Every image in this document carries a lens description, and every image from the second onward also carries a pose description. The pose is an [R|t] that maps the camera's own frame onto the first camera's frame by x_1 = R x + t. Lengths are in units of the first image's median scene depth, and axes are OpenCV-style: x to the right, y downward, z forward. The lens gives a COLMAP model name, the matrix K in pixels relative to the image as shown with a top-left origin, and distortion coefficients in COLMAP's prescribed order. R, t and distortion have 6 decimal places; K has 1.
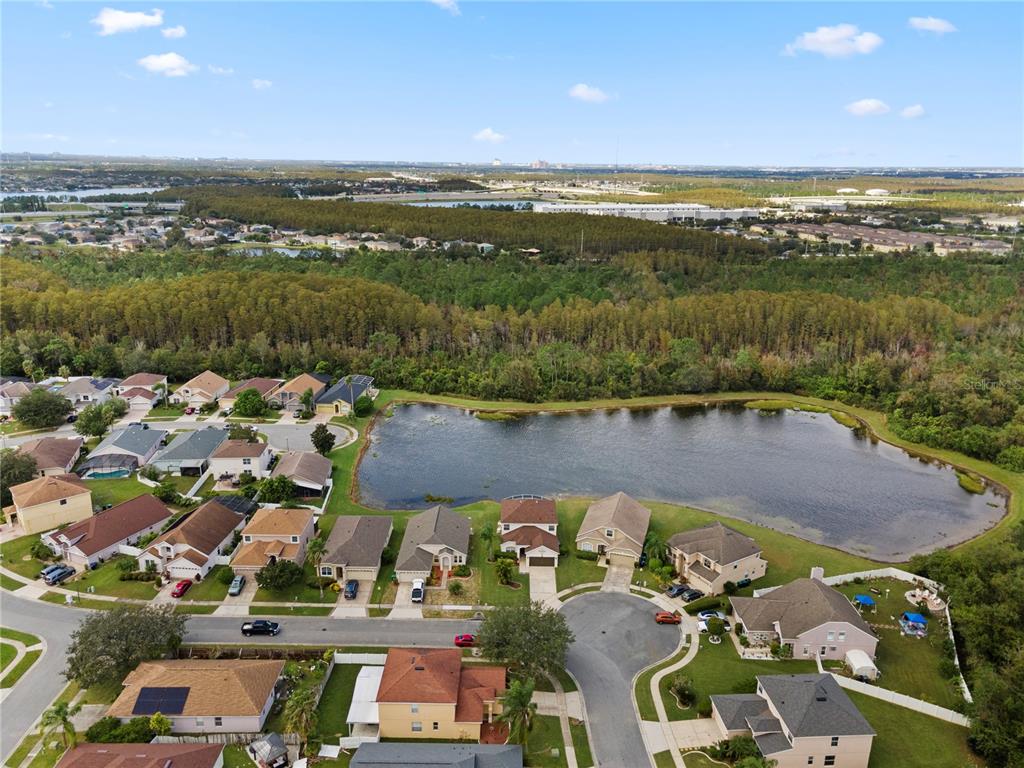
lens RADIAL K [[739.4, 0, 512.0], [0, 739.4, 384.0], [0, 0, 1]] dist [0.044403, 0.004184]
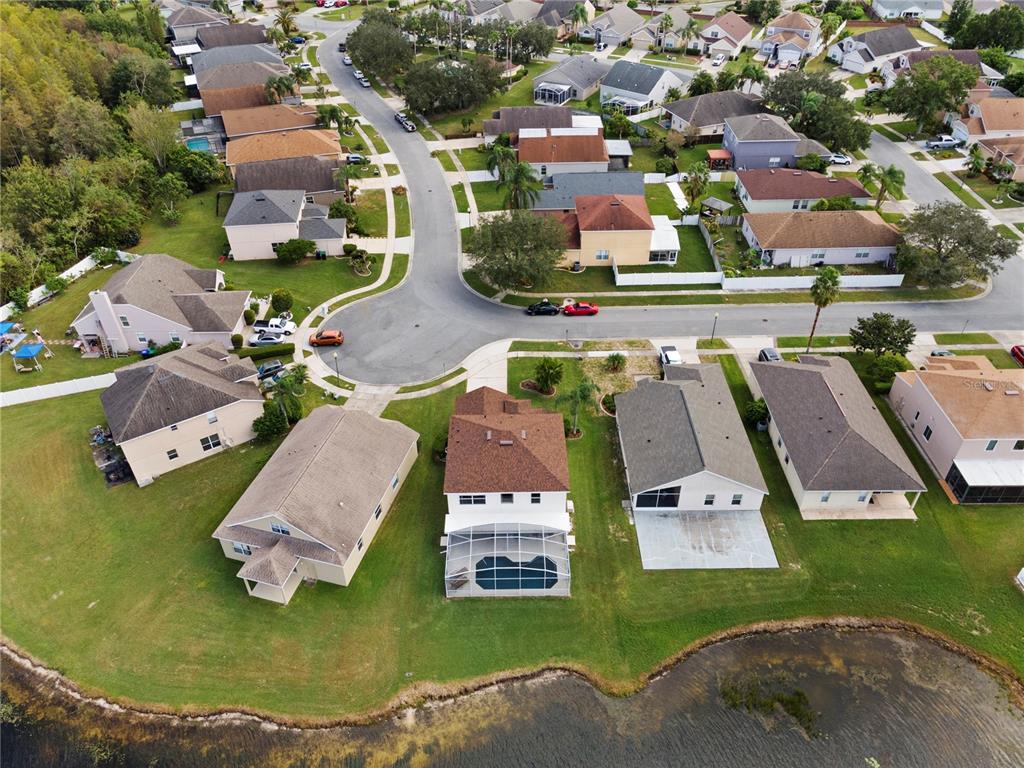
lens RADIAL K [[739.4, 0, 512.0], [0, 739.4, 384.0], [0, 0, 1]] dist [0.044403, 0.004184]
pose [[-0.999935, 0.004938, -0.010317, 0.014858], [-0.005742, 0.563406, 0.826160, -0.149117], [0.009893, 0.826165, -0.563341, 0.766696]]
